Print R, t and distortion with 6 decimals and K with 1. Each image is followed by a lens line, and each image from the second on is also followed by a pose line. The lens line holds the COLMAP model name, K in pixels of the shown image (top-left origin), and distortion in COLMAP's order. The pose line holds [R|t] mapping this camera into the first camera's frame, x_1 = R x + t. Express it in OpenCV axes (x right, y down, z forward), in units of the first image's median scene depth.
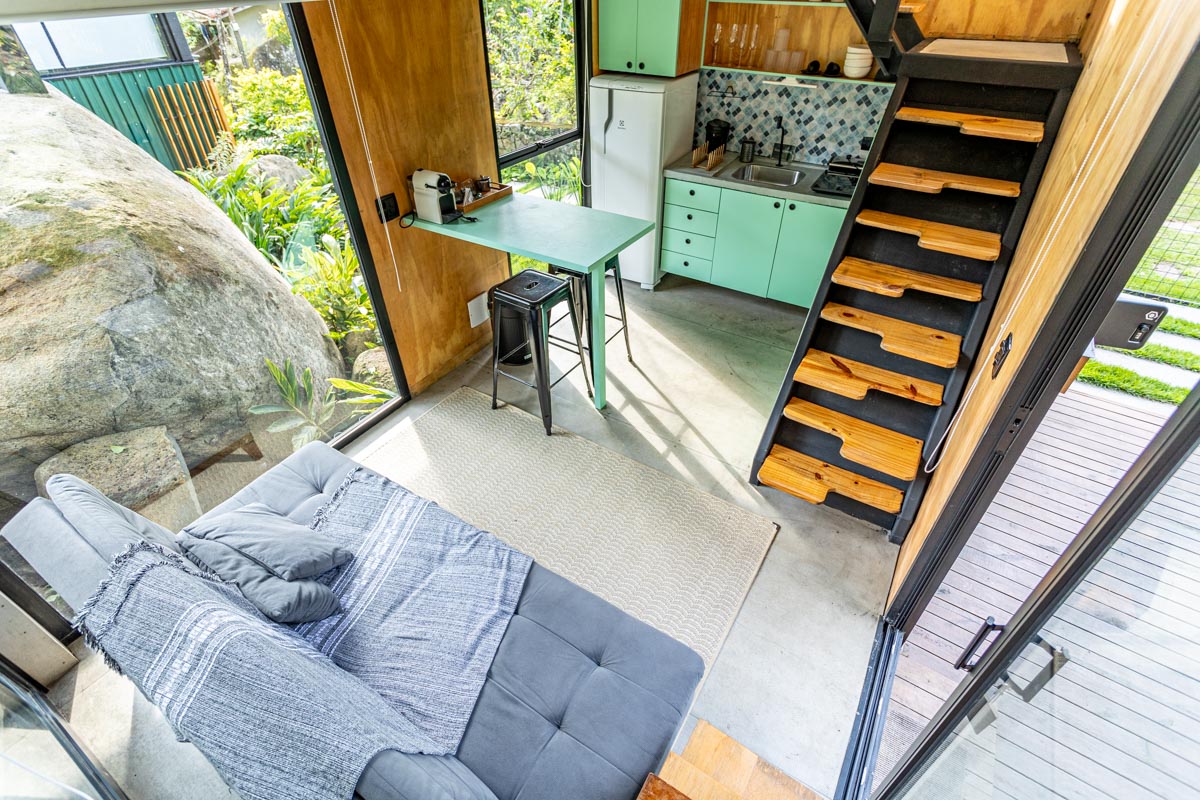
lens RADIAL K [[568.7, 0, 595.5], [0, 568.7, 398.4], [0, 0, 1]] dist [-0.001684, 0.000817]
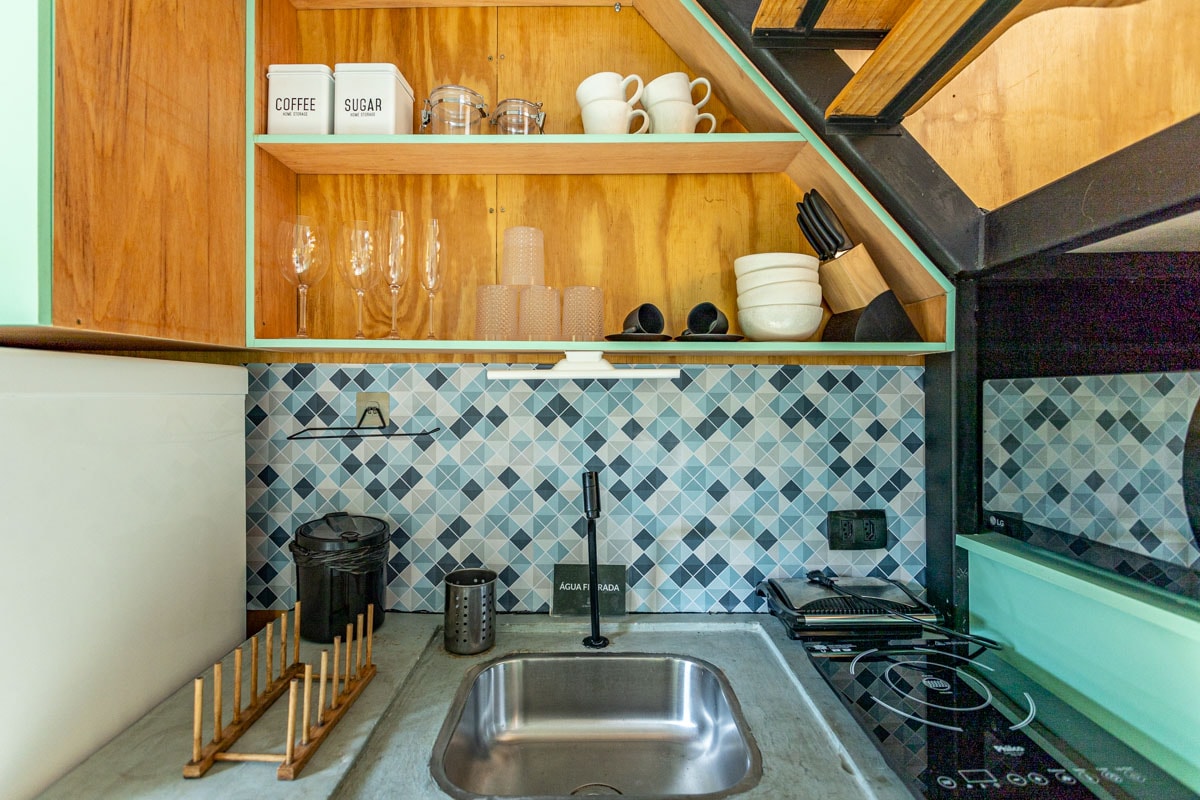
lens RADIAL K [[568.7, 0, 595.5], [0, 568.7, 398.4], [0, 0, 1]] dist [-0.001684, 0.000817]
pose [[0.850566, 0.006569, 0.525828, 0.183107], [0.320855, 0.785747, -0.528823, -0.364305], [-0.416641, 0.618513, 0.666222, 0.762527]]
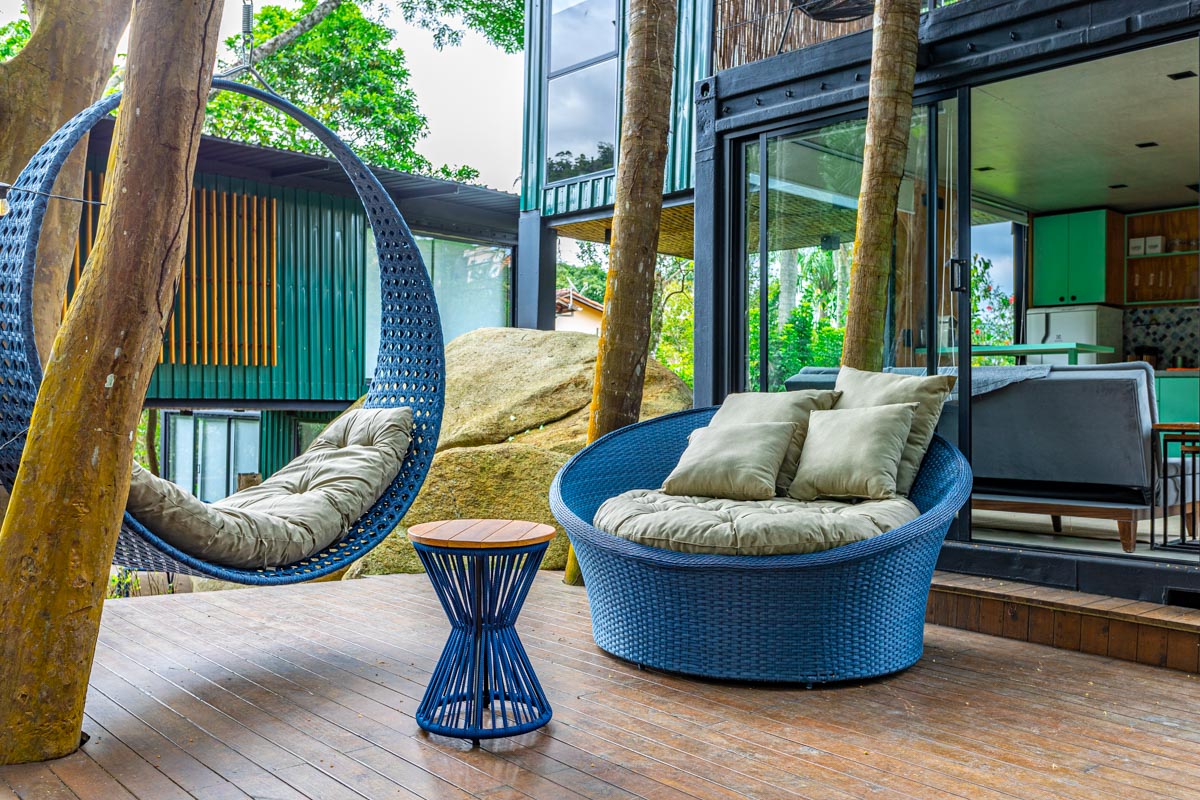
lens RADIAL K [[1035.5, 0, 600.0], [0, 1035.5, 400.0], [0, 0, 1]] dist [0.000508, 0.005186]
pose [[0.966215, 0.014800, -0.257311, -0.313802], [-0.170402, 0.785702, -0.594673, 1.049102], [0.193369, 0.618428, 0.761679, -0.740080]]
